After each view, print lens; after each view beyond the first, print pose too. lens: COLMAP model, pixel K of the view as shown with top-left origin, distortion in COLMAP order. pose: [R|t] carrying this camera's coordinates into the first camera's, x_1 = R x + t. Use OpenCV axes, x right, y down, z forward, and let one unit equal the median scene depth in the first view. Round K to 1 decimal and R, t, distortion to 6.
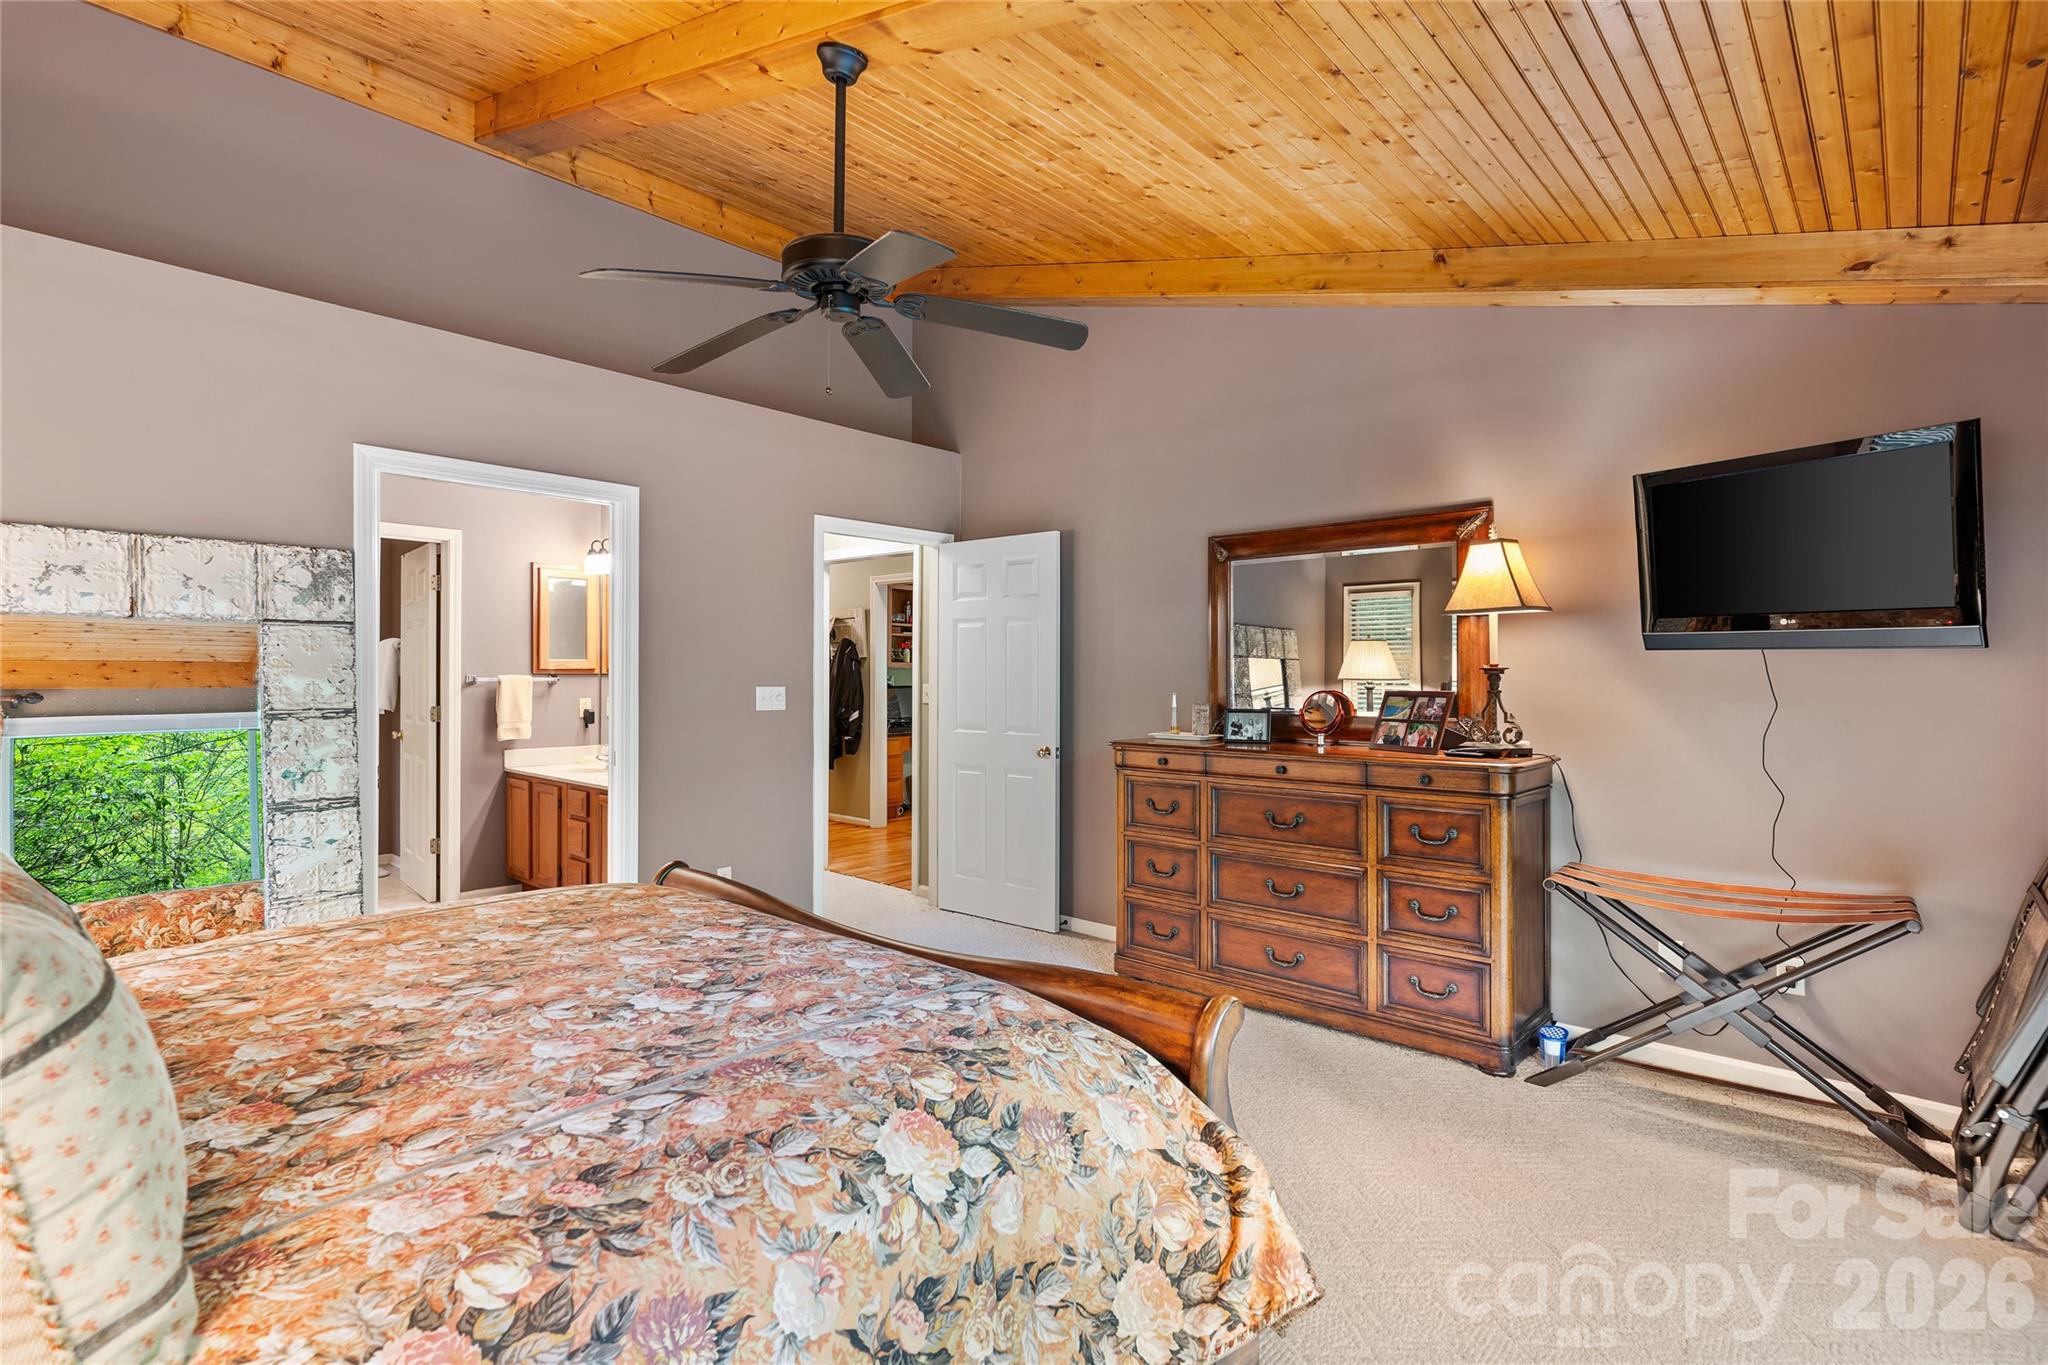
lens RADIAL K [[981.6, 0, 1020.9], [0, 981.6, 671.8], [0, 0, 1]] dist [-0.003288, 0.003162]
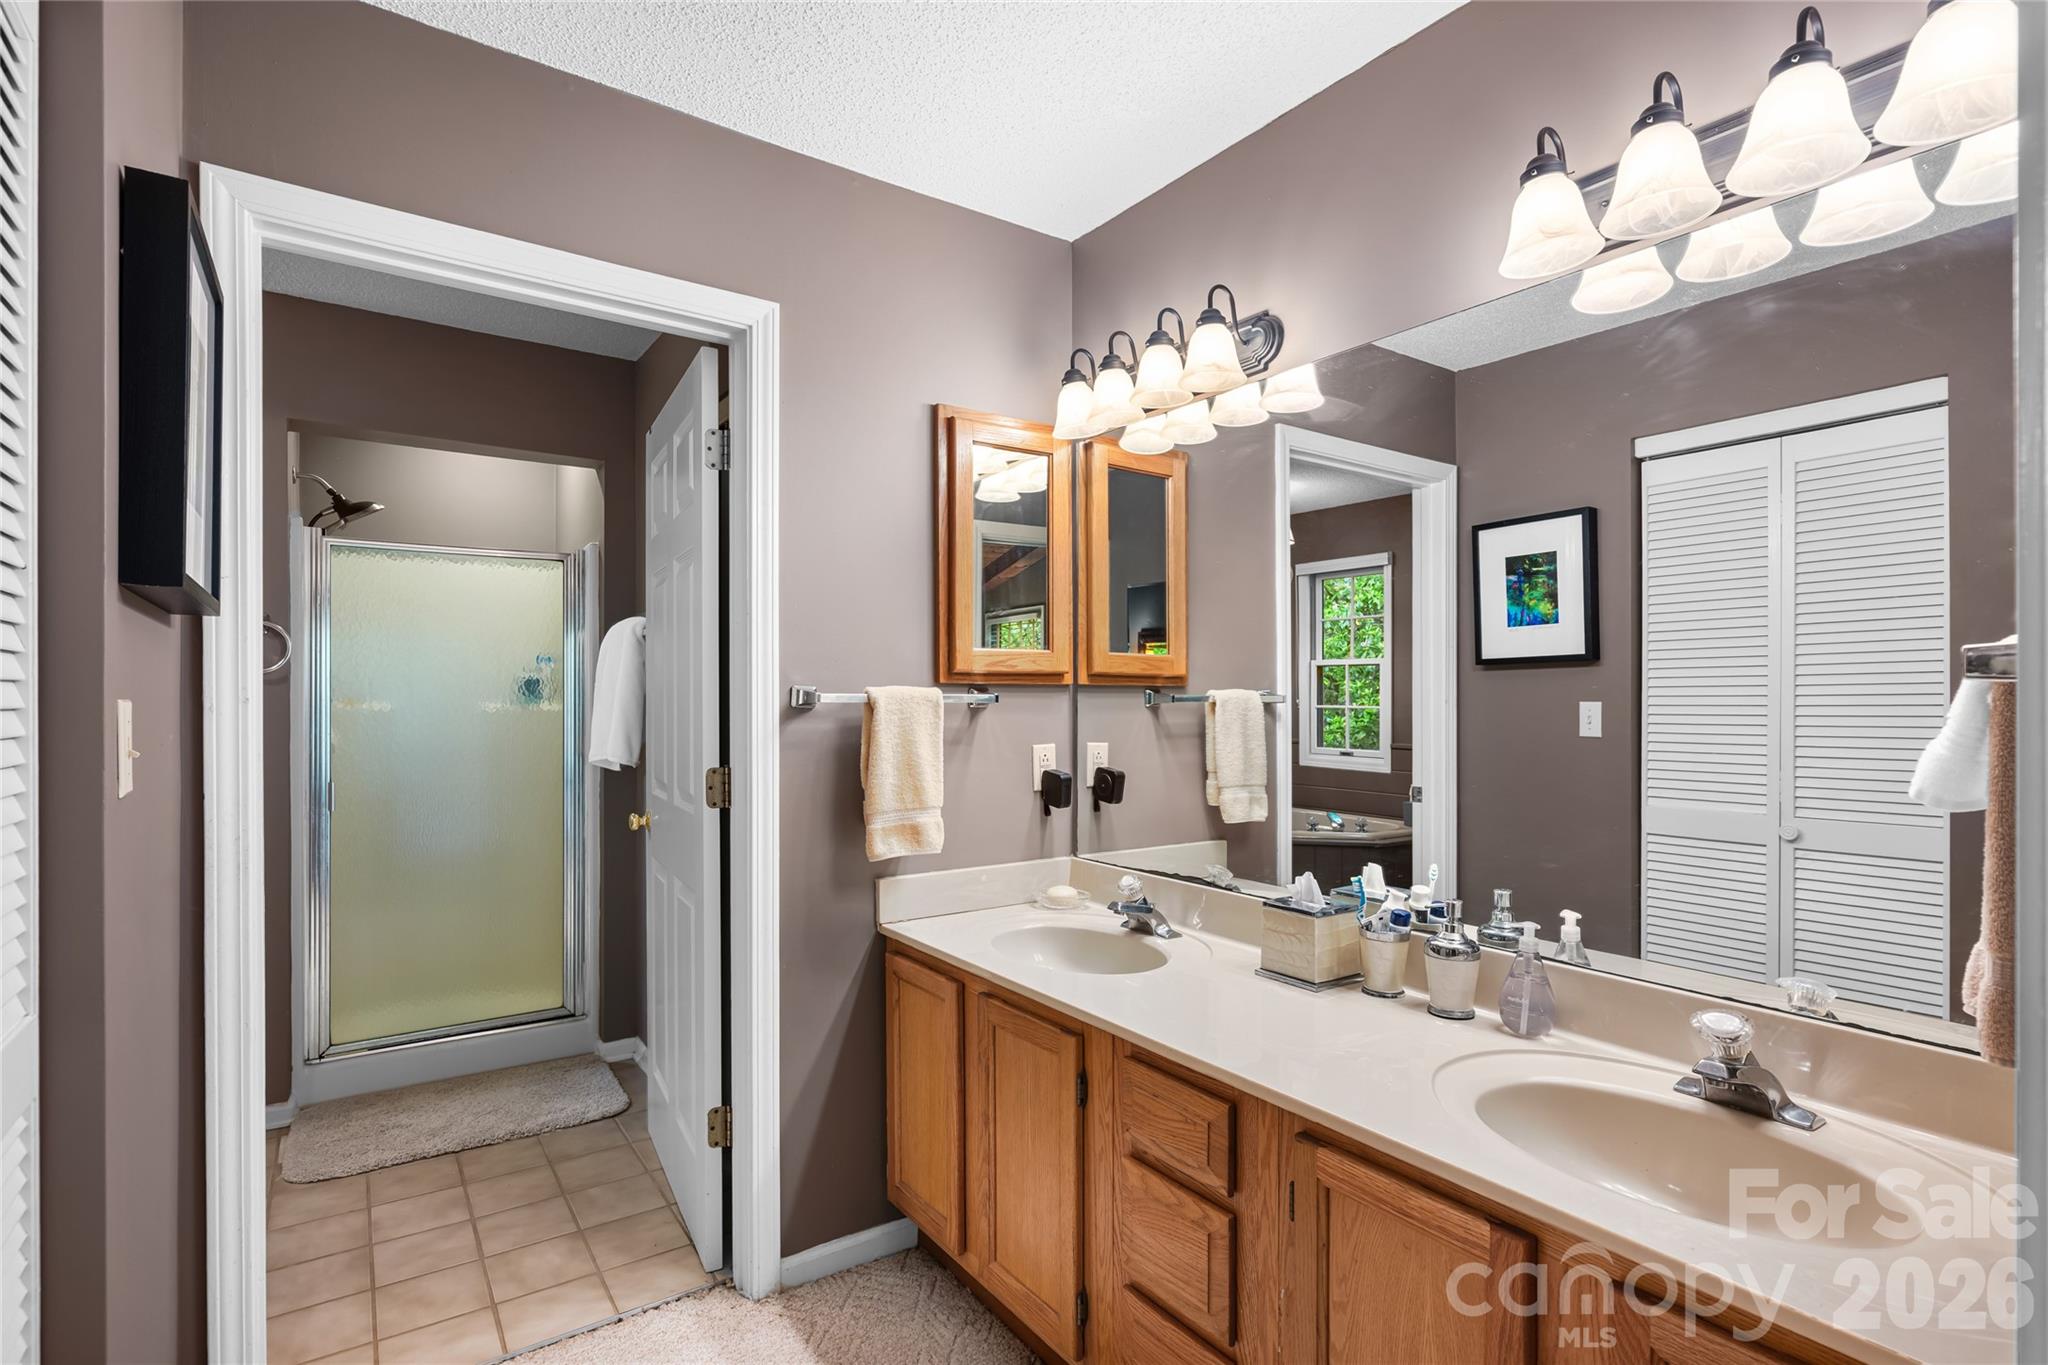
lens RADIAL K [[981.6, 0, 1023.6], [0, 981.6, 693.2], [0, 0, 1]] dist [-0.003288, 0.003162]
pose [[0.974647, -0.007751, -0.223615, -0.383218], [0.006390, 0.999956, -0.006812, 0.009045], [0.223658, 0.005211, 0.974654, 0.633932]]
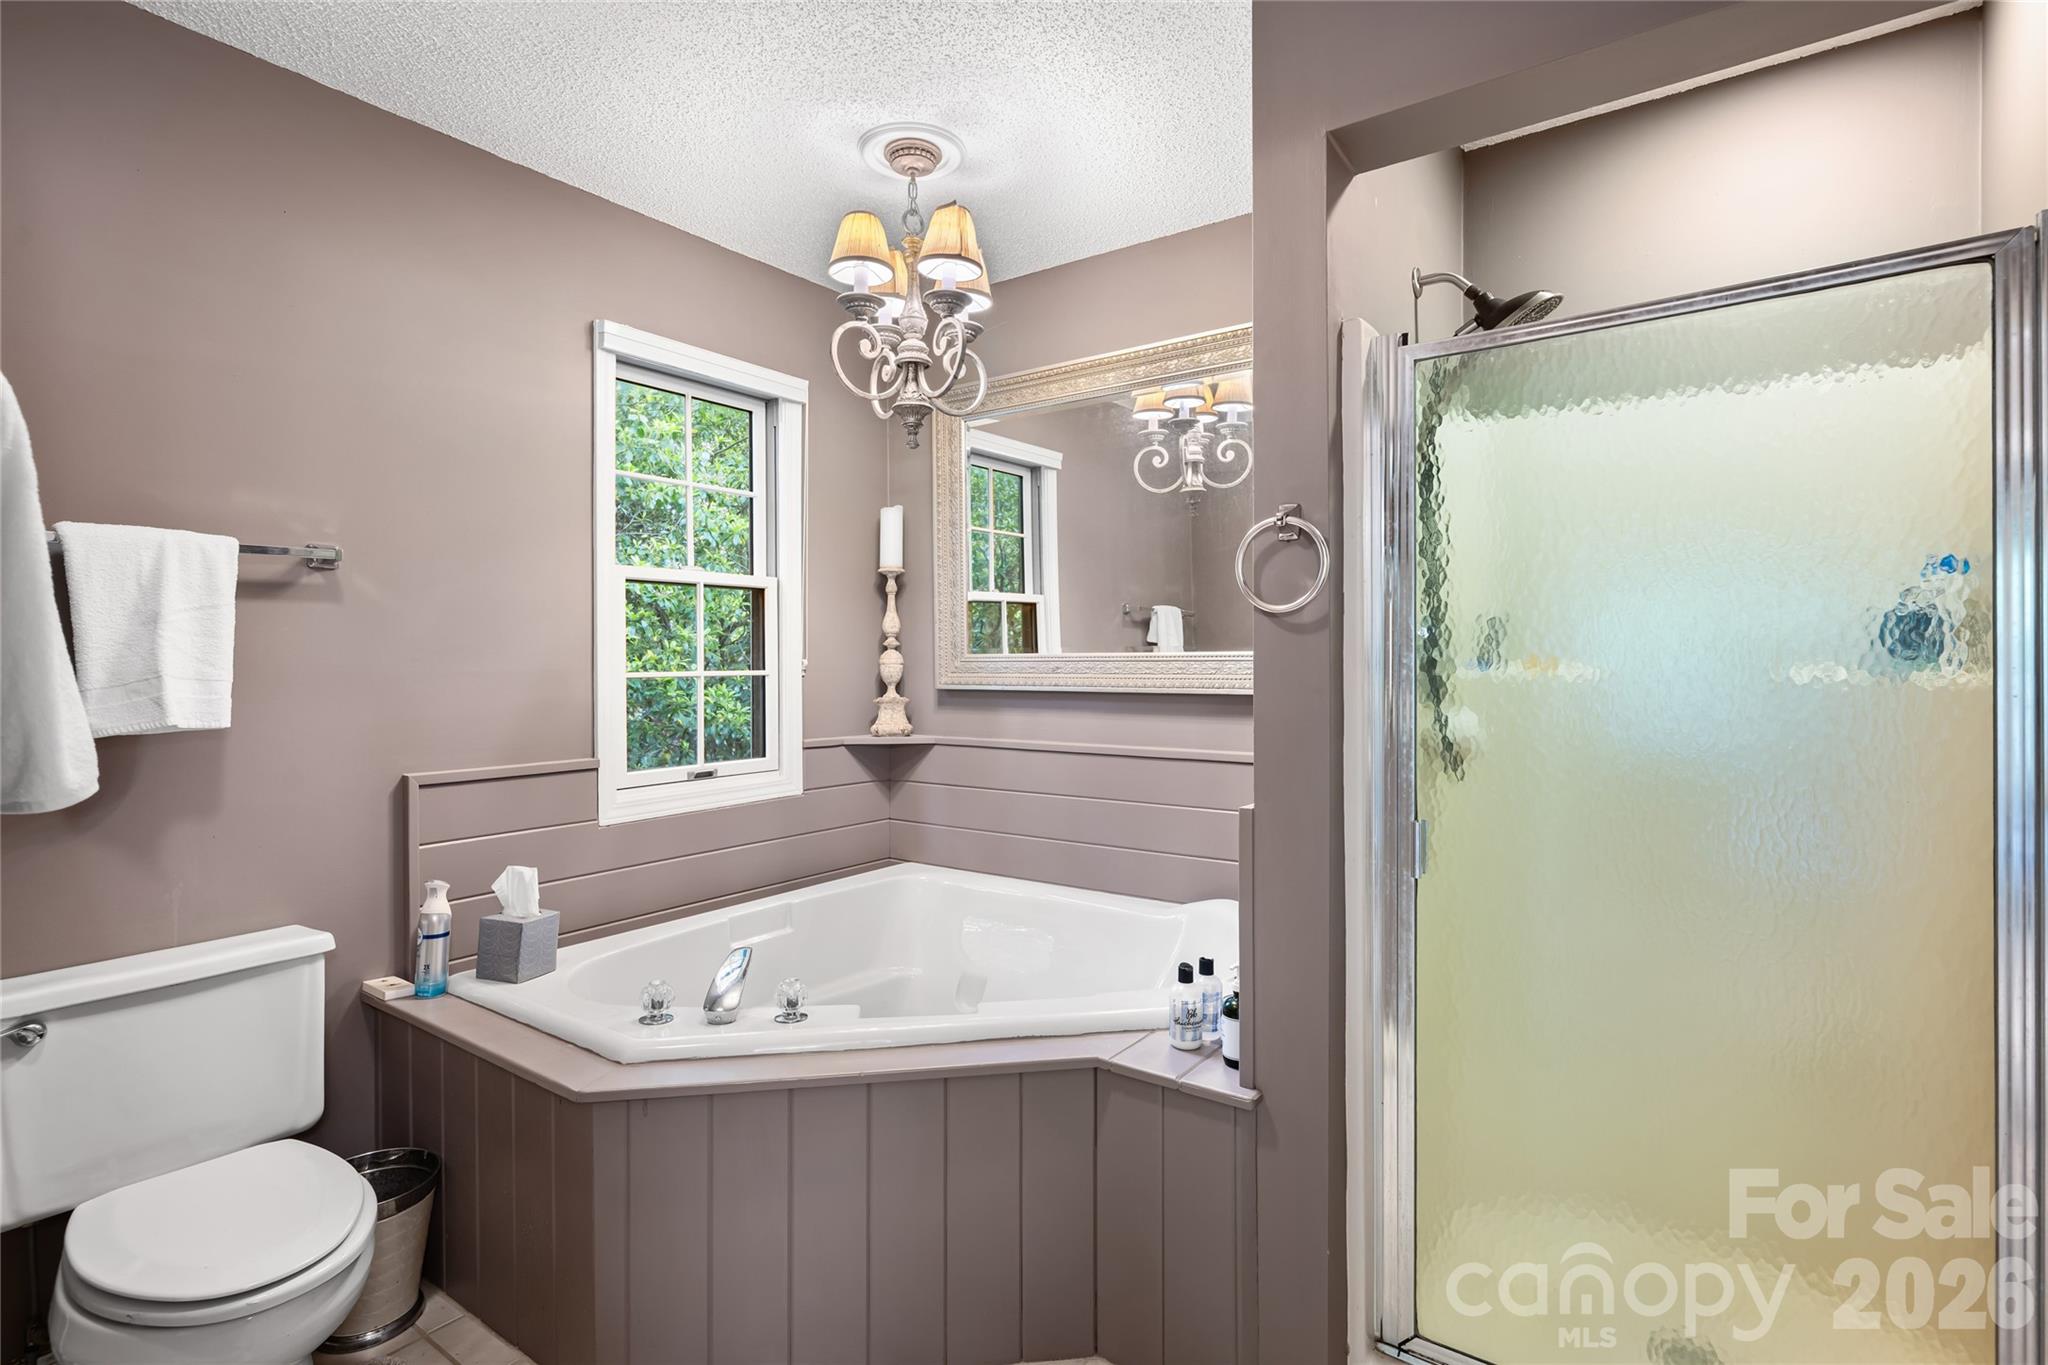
lens RADIAL K [[981.6, 0, 1020.2], [0, 981.6, 672.0], [0, 0, 1]] dist [-0.003288, 0.003162]
pose [[0.115050, -0.006193, -0.993340, -0.496407], [0.004393, 0.999974, -0.005726, 0.010287], [0.993350, -0.003705, 0.115074, 0.780521]]
